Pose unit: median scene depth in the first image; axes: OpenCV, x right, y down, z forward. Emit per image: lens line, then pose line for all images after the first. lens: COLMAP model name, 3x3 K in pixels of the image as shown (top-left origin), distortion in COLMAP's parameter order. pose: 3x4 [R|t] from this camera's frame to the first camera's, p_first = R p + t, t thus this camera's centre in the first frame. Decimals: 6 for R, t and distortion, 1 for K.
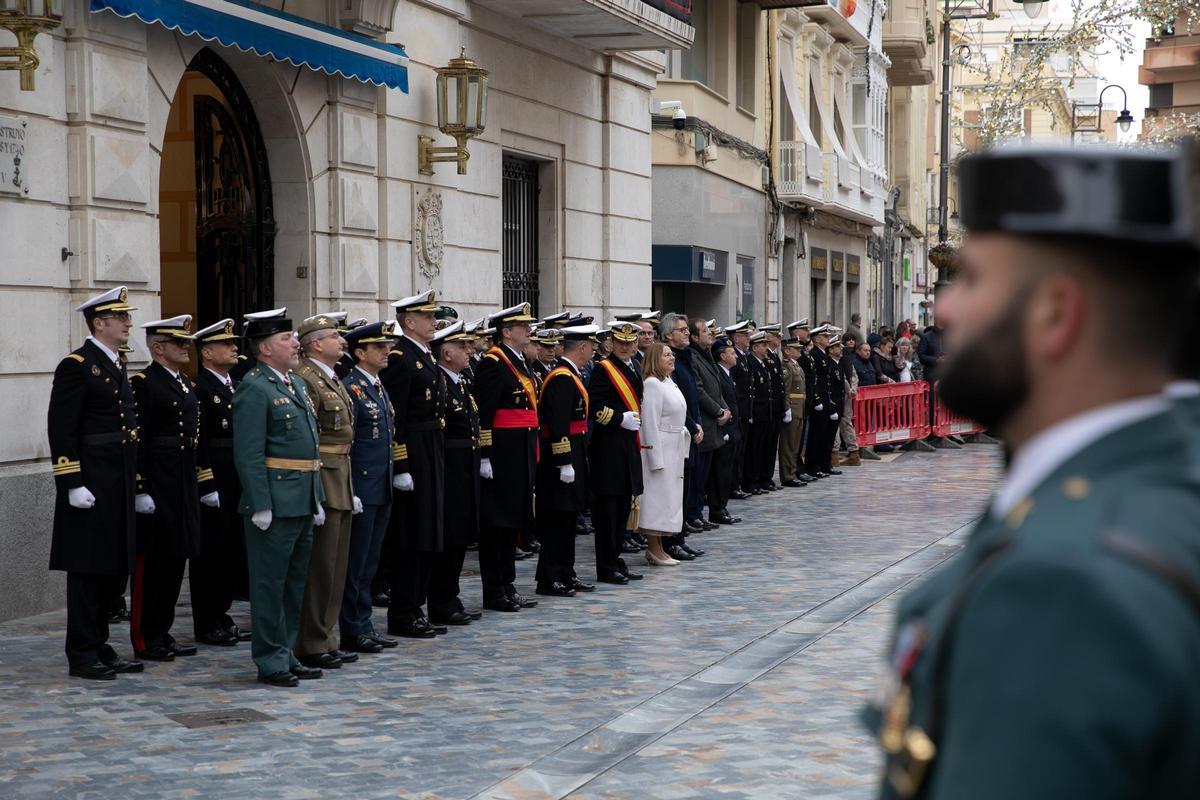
lens RADIAL K [[2238.5, 0, 605.0], [0, 2238.5, 407.6], [0, 0, 1]] dist [0.173449, 0.071134]
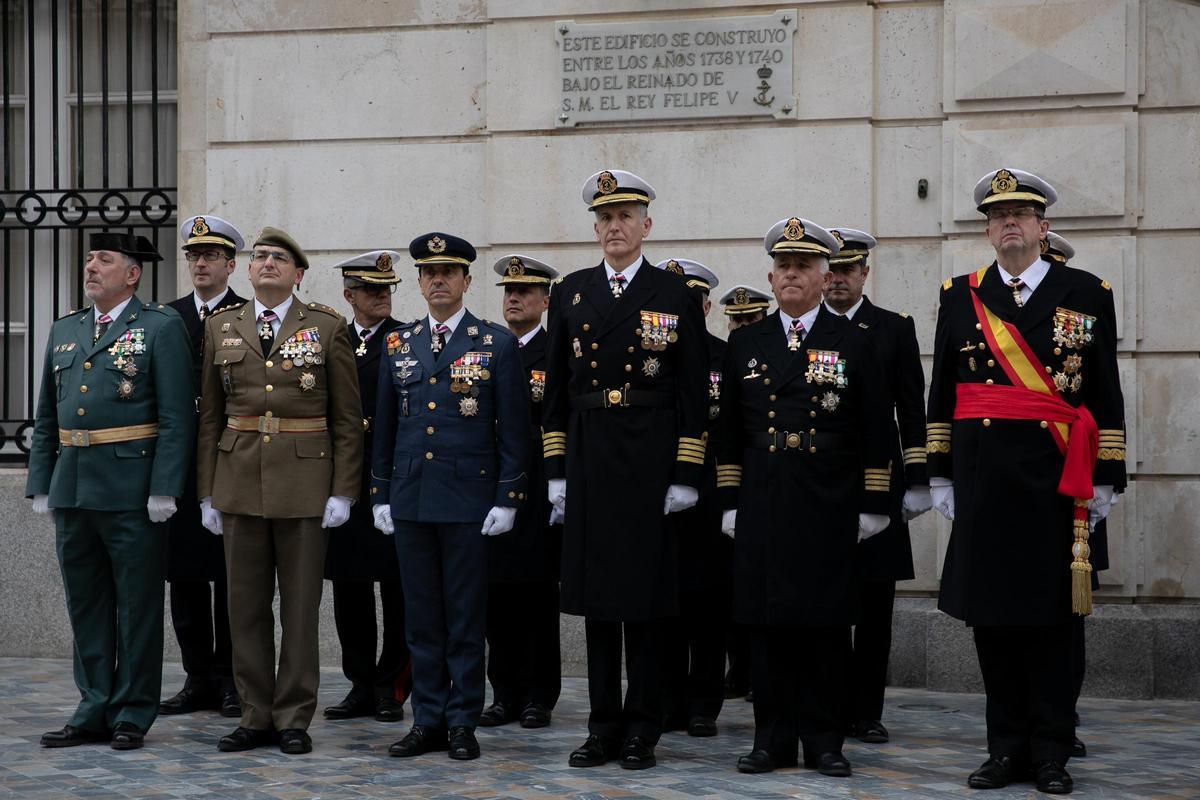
lens RADIAL K [[2238.5, 0, 605.0], [0, 2238.5, 407.6], [0, 0, 1]] dist [0.173449, 0.071134]
pose [[0.047907, -0.020624, -0.998639, 0.421174], [-0.036003, 0.999101, -0.022361, 0.018277], [0.998203, 0.037025, 0.047122, 0.804046]]
